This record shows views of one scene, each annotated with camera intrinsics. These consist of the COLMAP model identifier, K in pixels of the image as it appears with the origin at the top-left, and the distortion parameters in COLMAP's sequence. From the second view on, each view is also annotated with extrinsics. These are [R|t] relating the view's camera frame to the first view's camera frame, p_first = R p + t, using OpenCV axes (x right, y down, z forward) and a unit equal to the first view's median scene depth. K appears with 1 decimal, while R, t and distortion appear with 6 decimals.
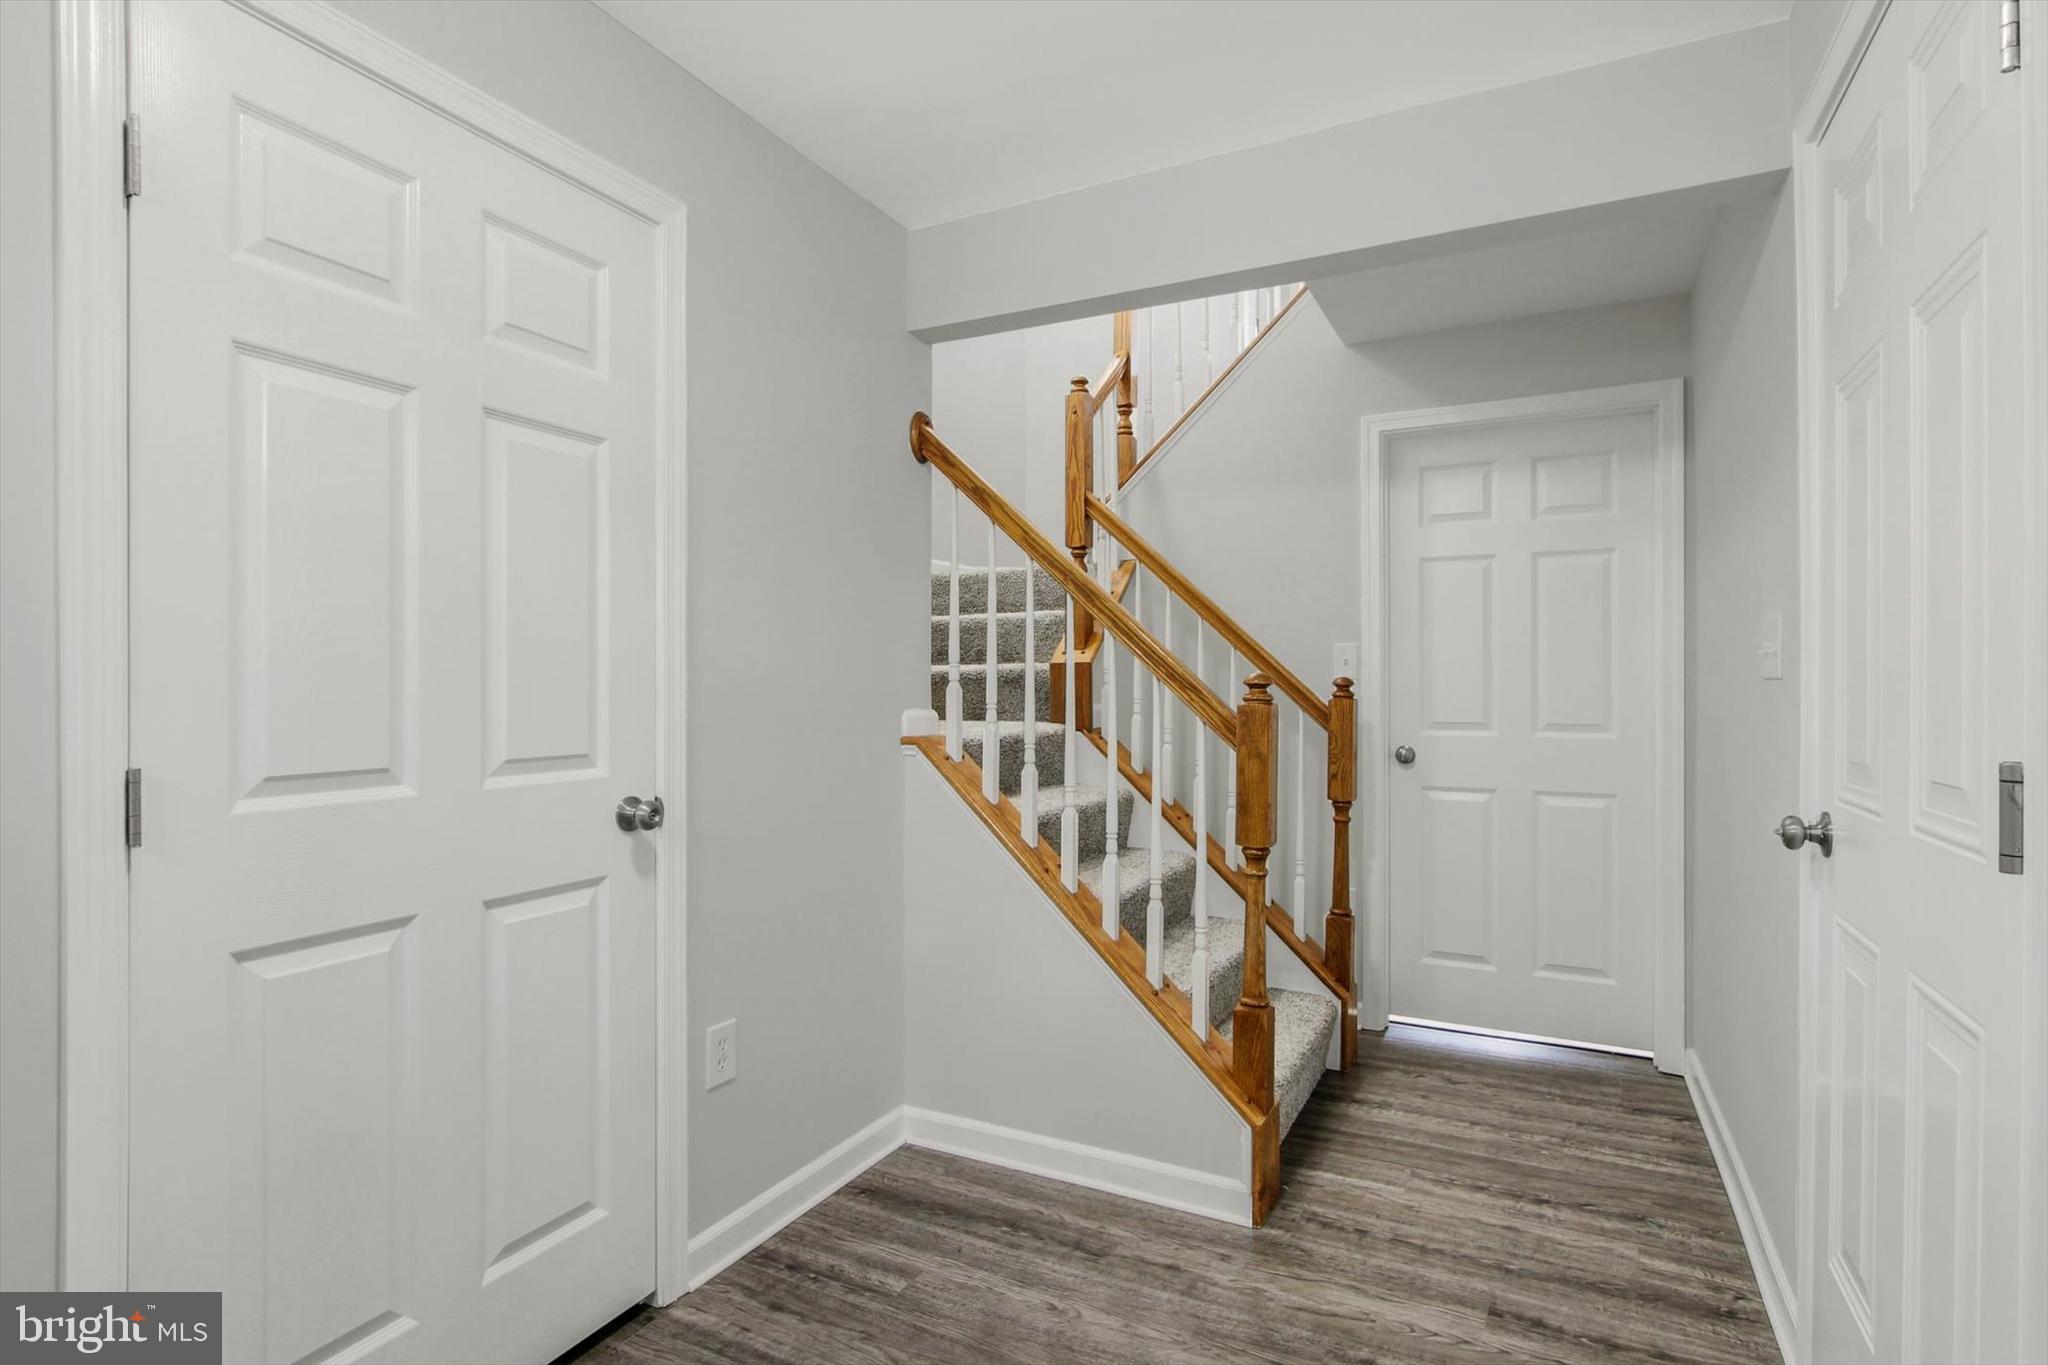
lens RADIAL K [[1000.4, 0, 1030.9], [0, 1000.4, 692.5], [0, 0, 1]] dist [0.001479, 0.000361]
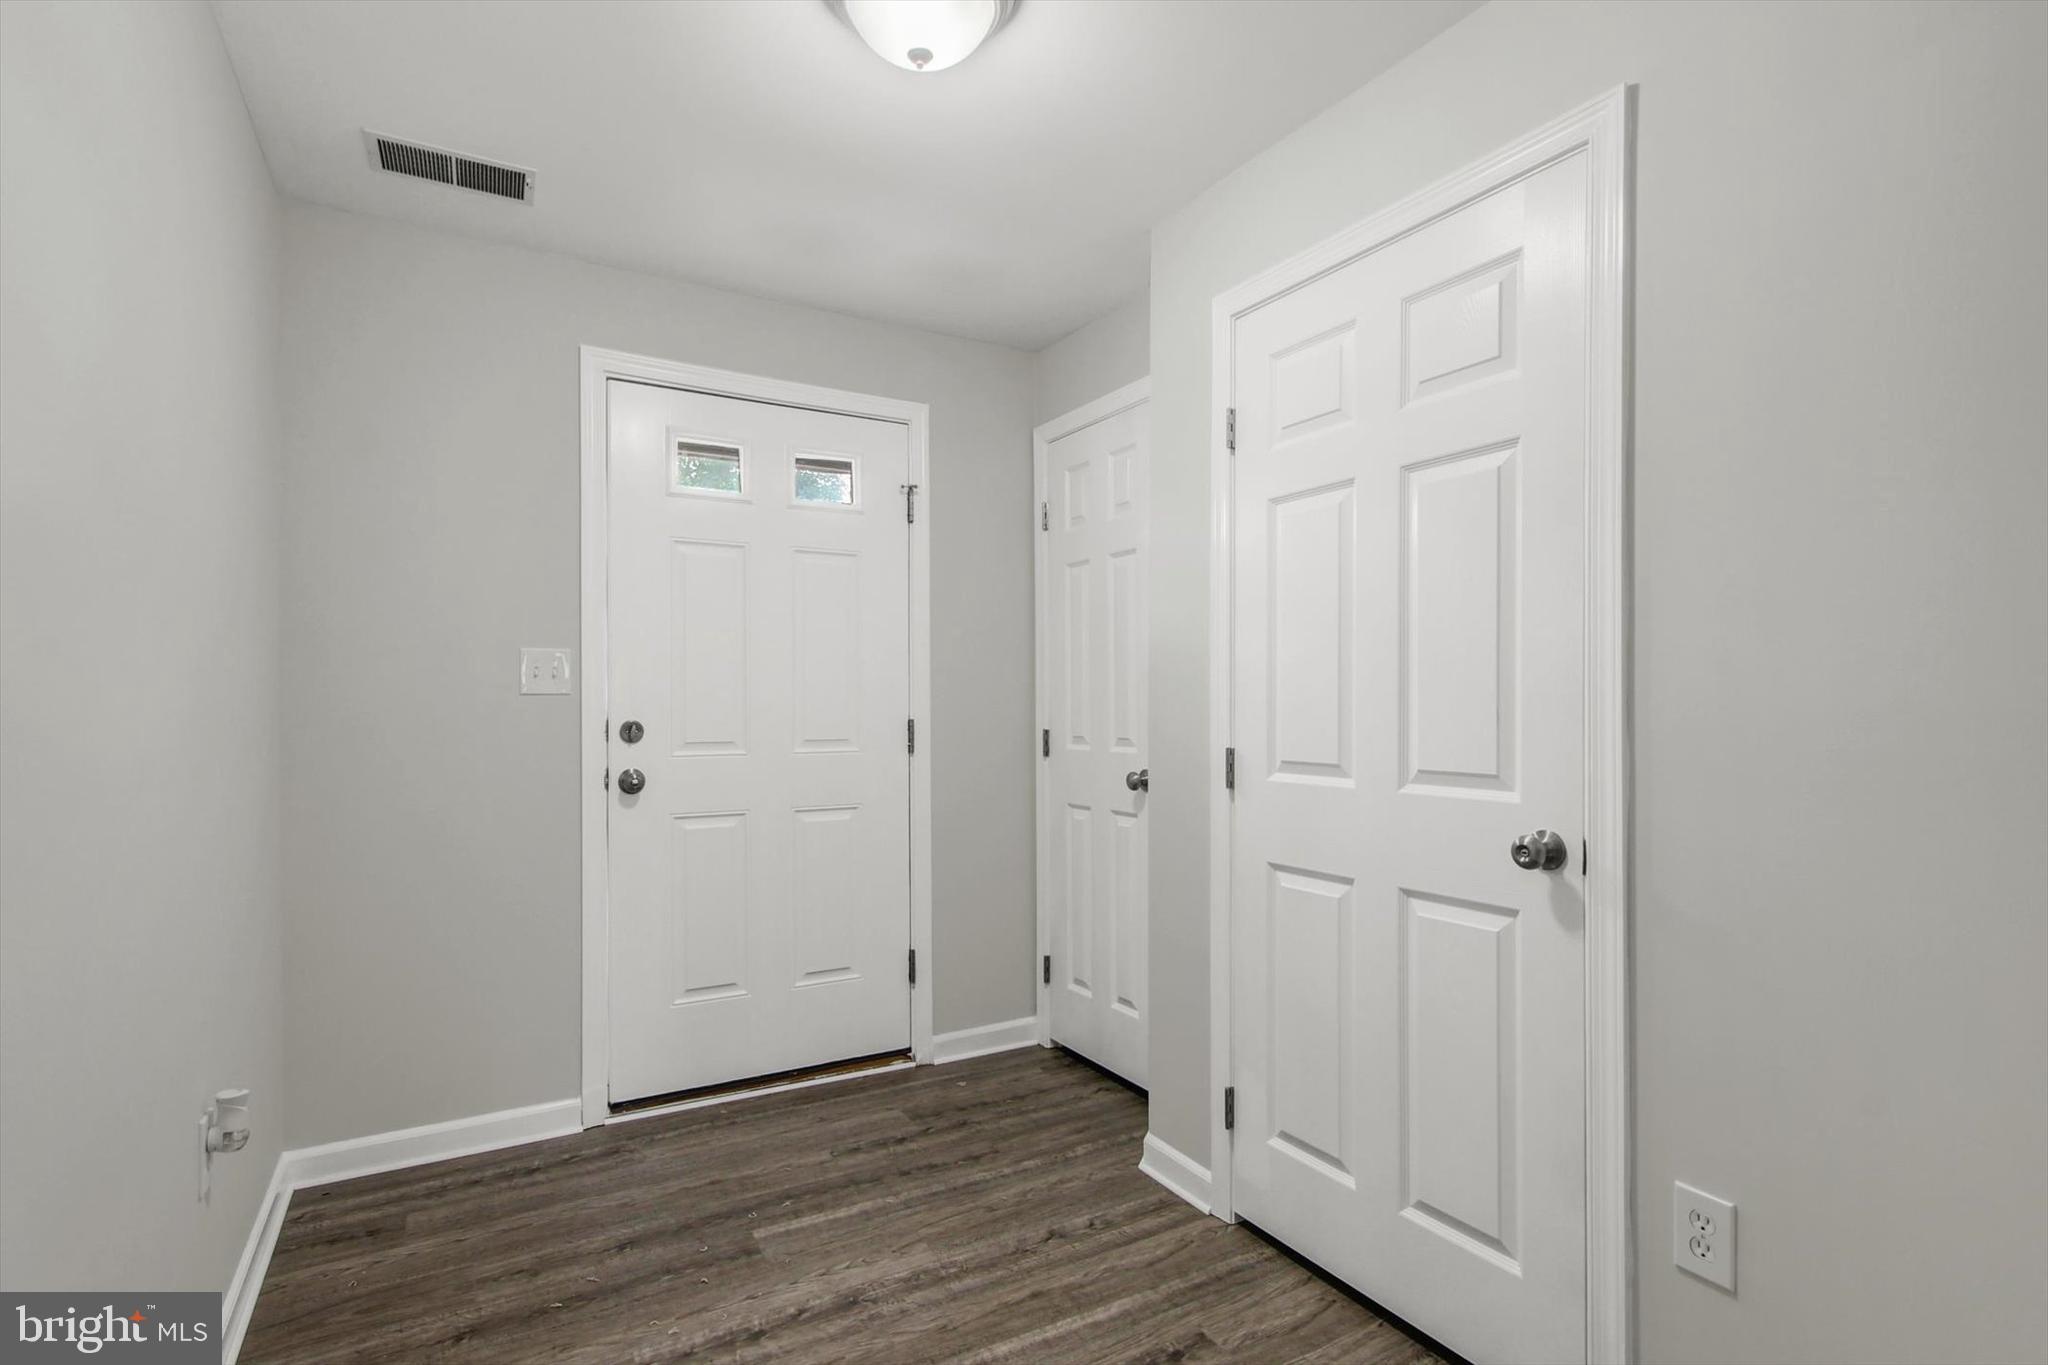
lens RADIAL K [[1000.4, 0, 1028.5], [0, 1000.4, 690.1], [0, 0, 1]] dist [0.001479, 0.000361]
pose [[-0.539565, 0.000158, -0.841944, 0.679545], [0.005480, 0.999979, -0.003325, -0.022340], [0.841926, -0.006408, -0.539555, 1.265752]]
